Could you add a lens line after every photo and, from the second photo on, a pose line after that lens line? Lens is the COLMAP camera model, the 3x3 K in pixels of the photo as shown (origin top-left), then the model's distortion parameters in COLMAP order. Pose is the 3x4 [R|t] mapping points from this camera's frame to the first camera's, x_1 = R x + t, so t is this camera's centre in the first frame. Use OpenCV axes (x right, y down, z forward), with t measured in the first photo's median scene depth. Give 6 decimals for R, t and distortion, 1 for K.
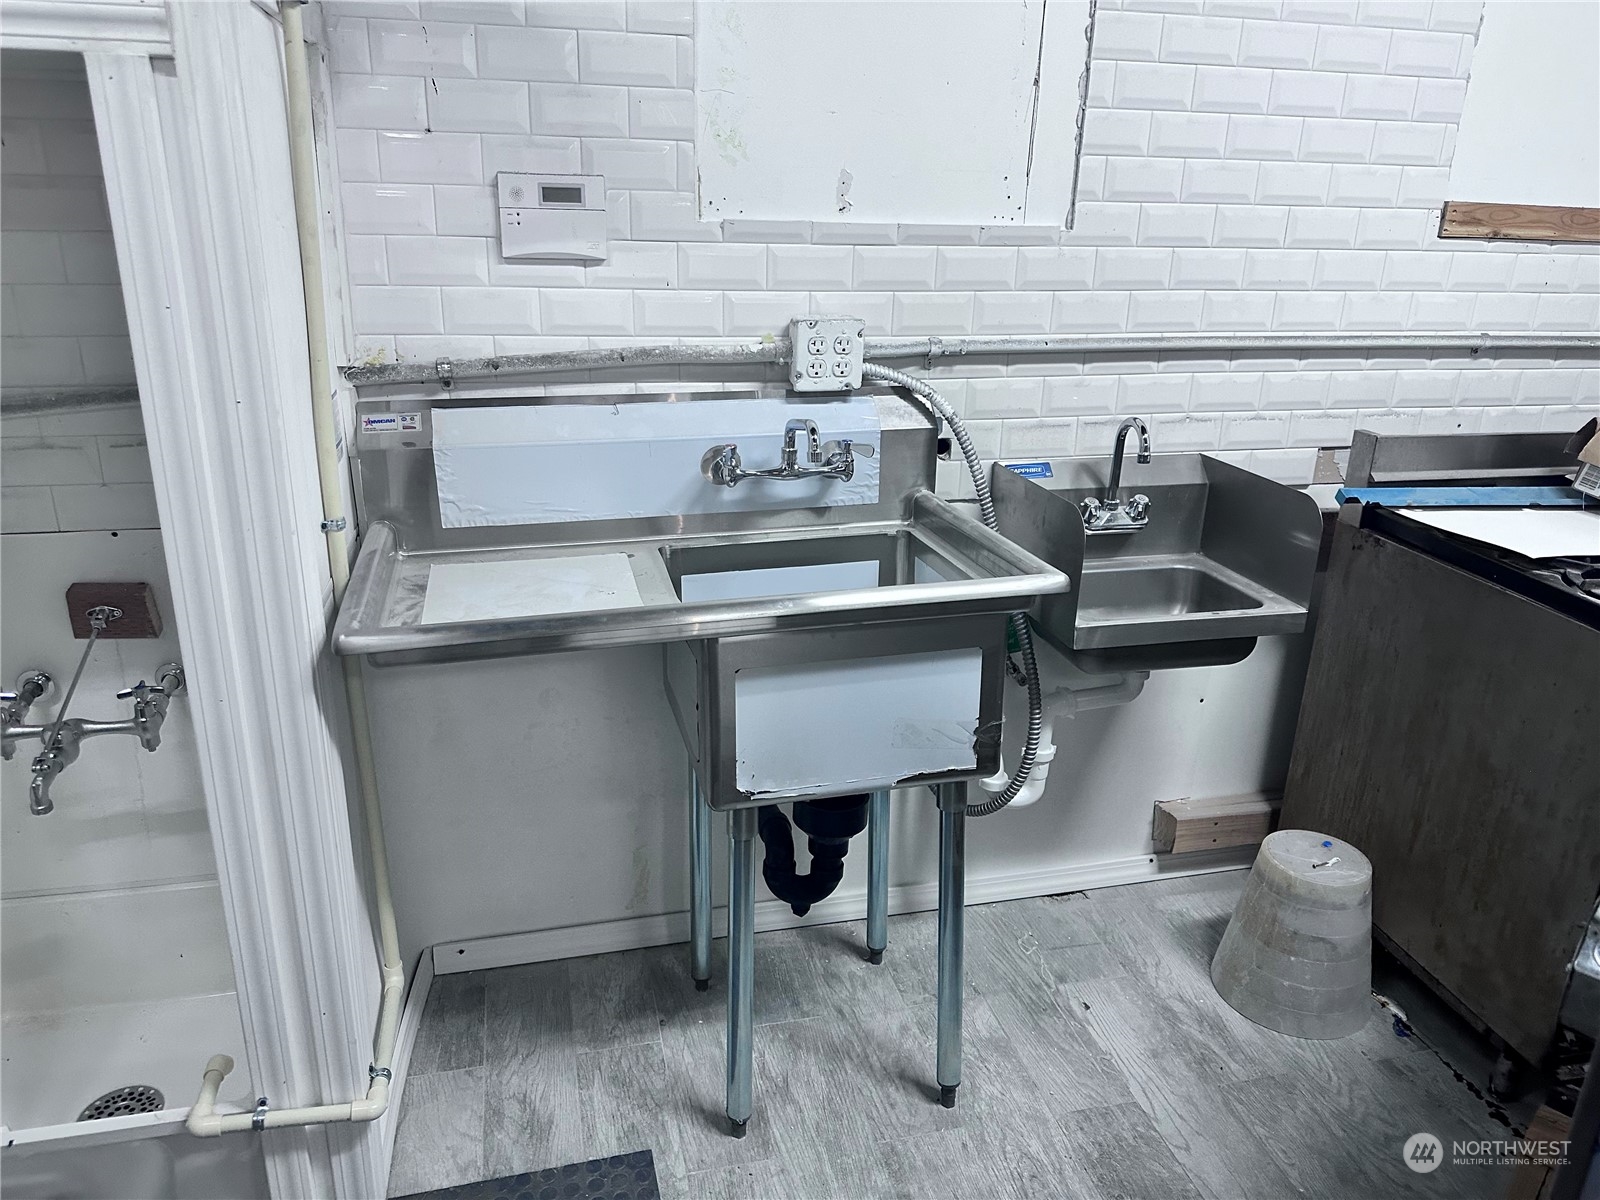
lens RADIAL K [[1091.6, 0, 800.1], [0, 1091.6, 667.4], [0, 0, 1]] dist [-0.007235, -0.003742]
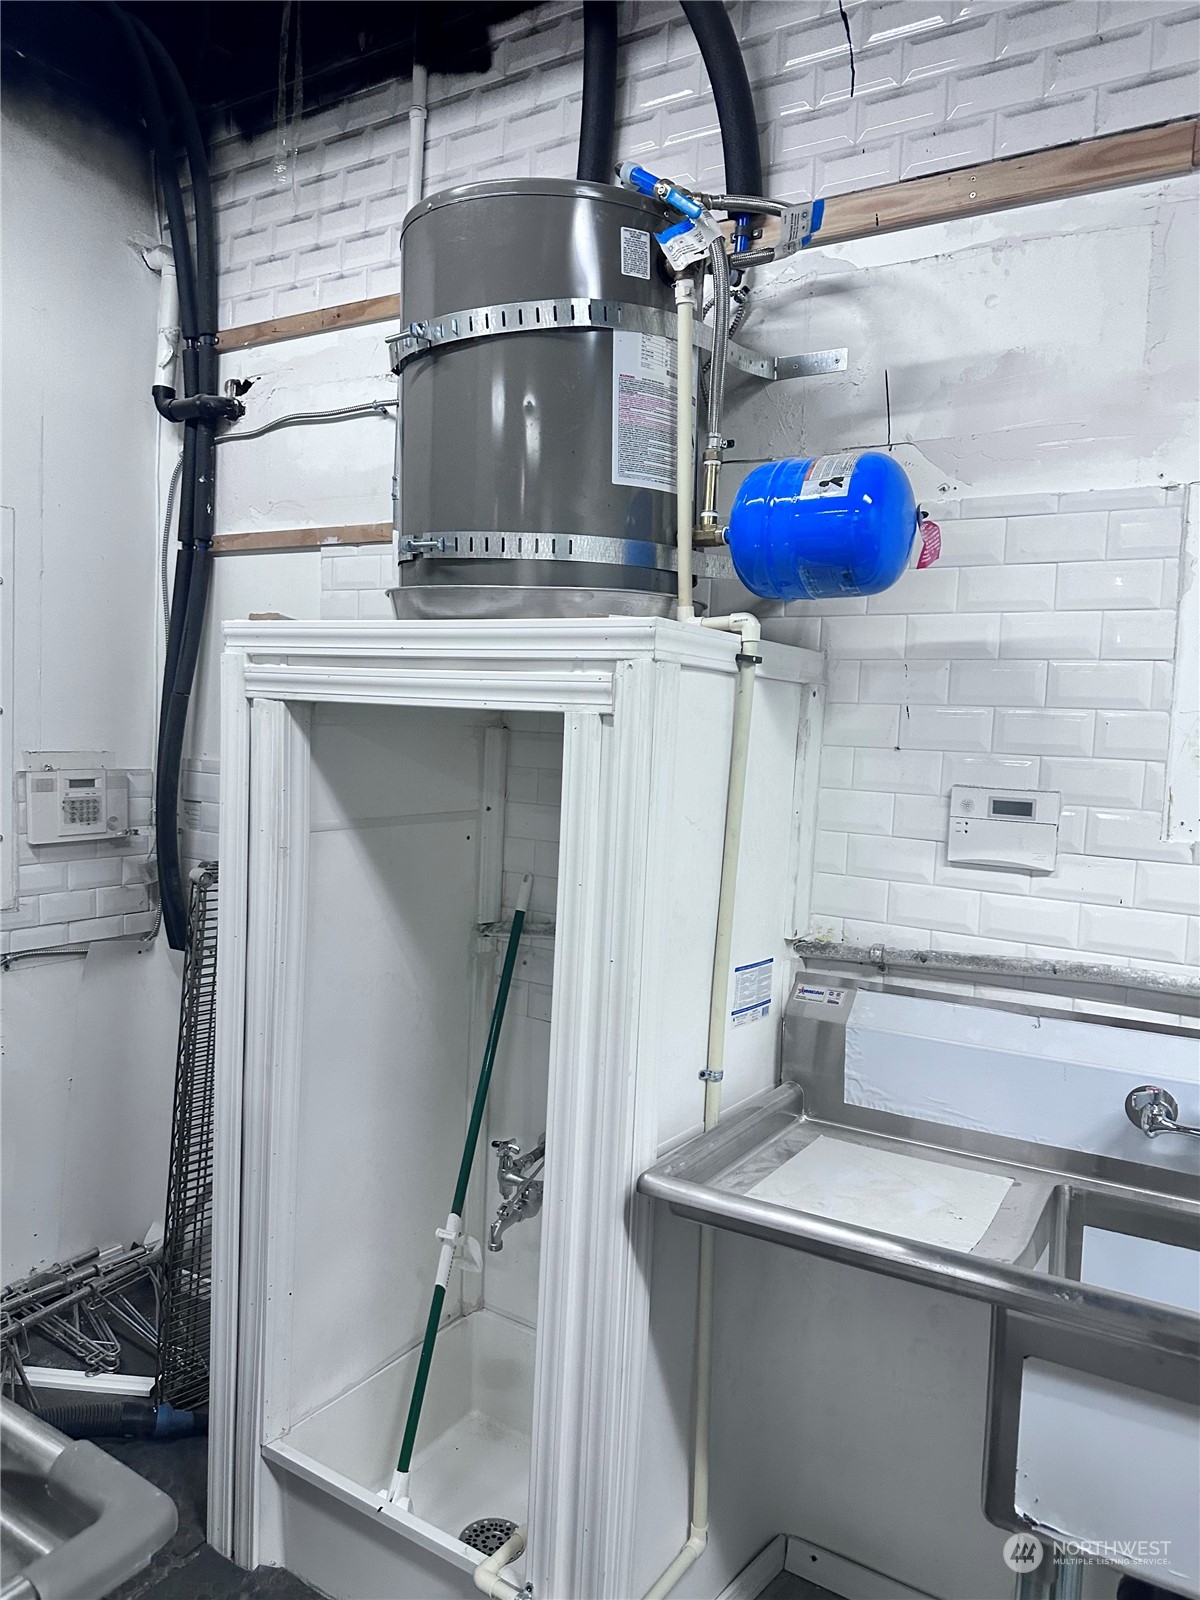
lens RADIAL K [[1131.0, 0, 600.0], [0, 1131.0, 800.0], [0, 0, 1]] dist [-0.029972, -0.006032]
pose [[0.683062, 0.049640, -0.728671, 0.276870], [-0.313041, 0.921298, -0.230685, -0.076804], [0.659872, 0.385676, 0.644843, 0.065187]]
